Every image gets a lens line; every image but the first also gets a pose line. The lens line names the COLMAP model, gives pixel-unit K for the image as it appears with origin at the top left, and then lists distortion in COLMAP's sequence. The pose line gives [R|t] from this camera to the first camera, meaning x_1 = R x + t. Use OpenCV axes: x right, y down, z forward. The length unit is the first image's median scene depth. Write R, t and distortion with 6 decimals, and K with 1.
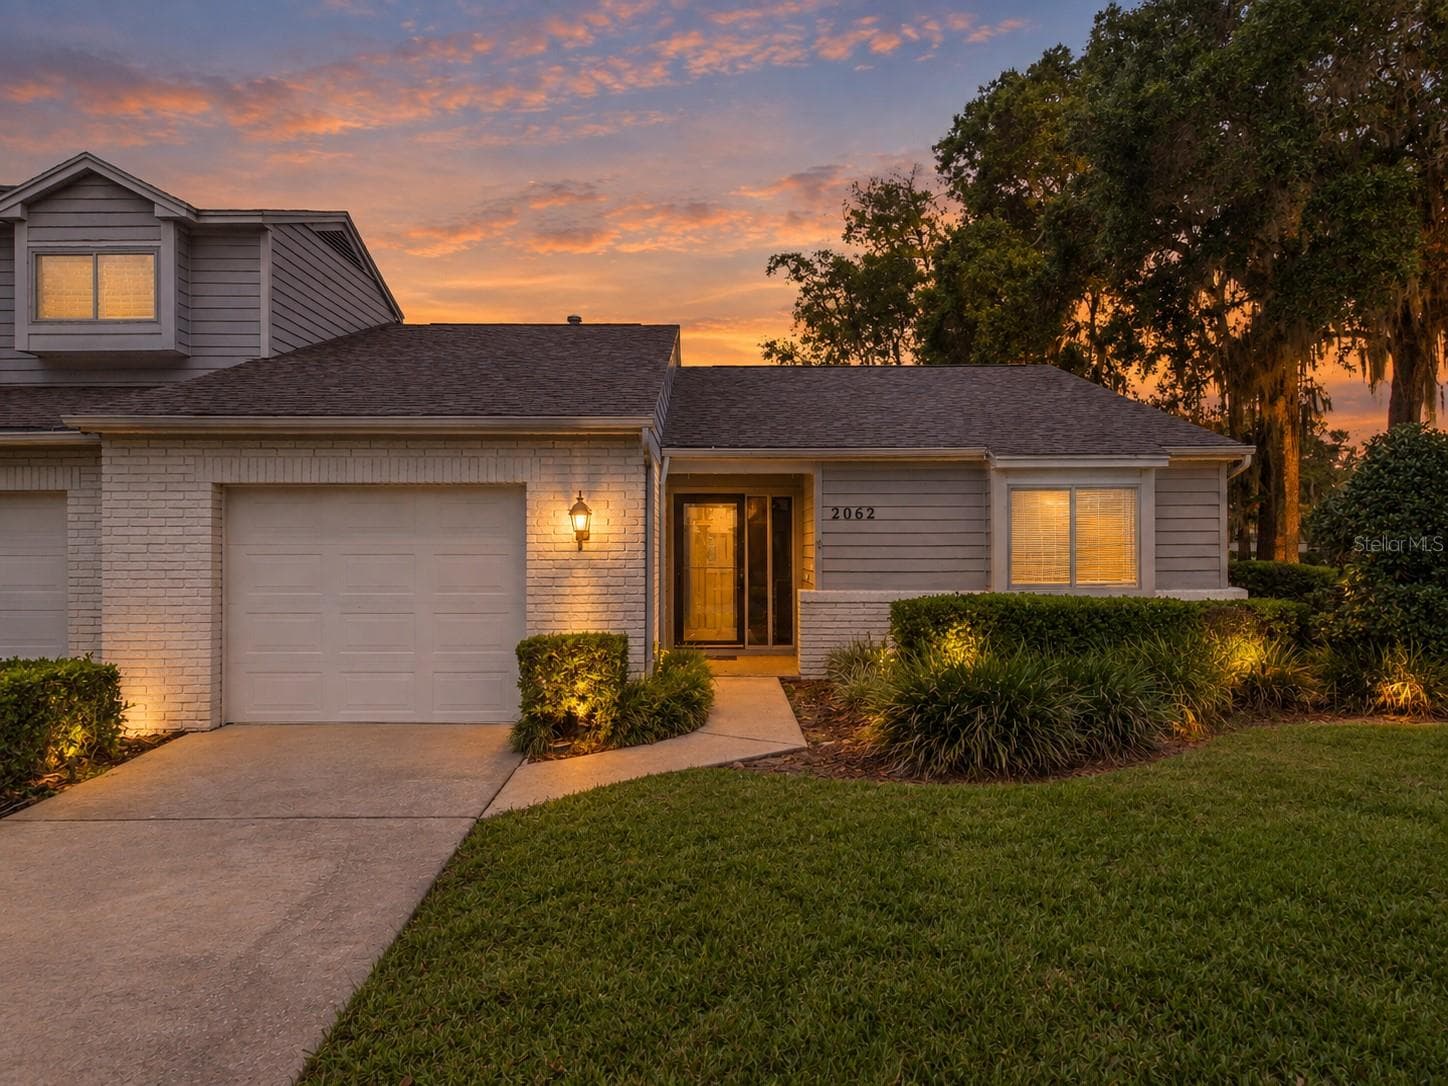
lens RADIAL K [[964.2, 0, 680.3], [0, 964.2, 545.6], [0, 0, 1]] dist [0.004375, -0.001034]
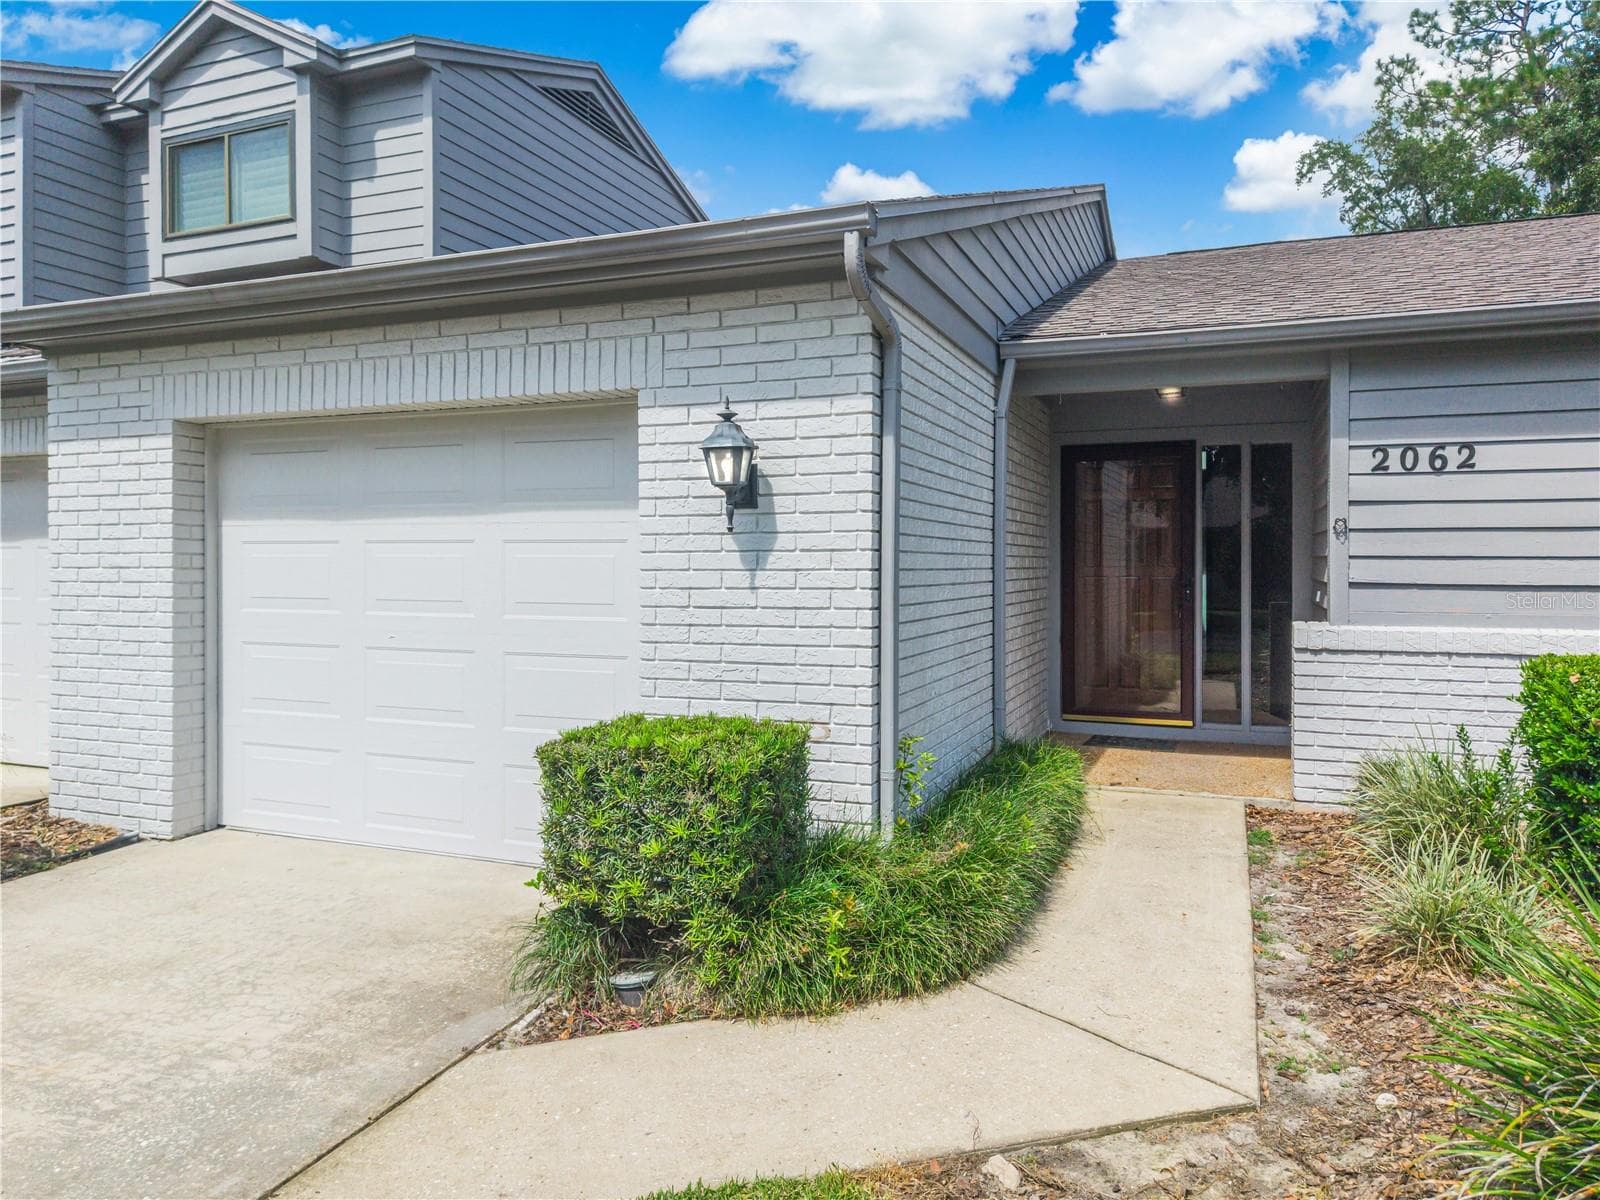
lens RADIAL K [[1048.5, 0, 798.6], [0, 1048.5, 553.1], [0, 0, 1]] dist [-0.003296, -0.004183]
pose [[0.933827, 0.001430, -0.357723, 0.079056], [-0.001764, 0.999998, -0.000607, 0.012491], [0.357721, 0.001198, 0.933828, 0.423757]]
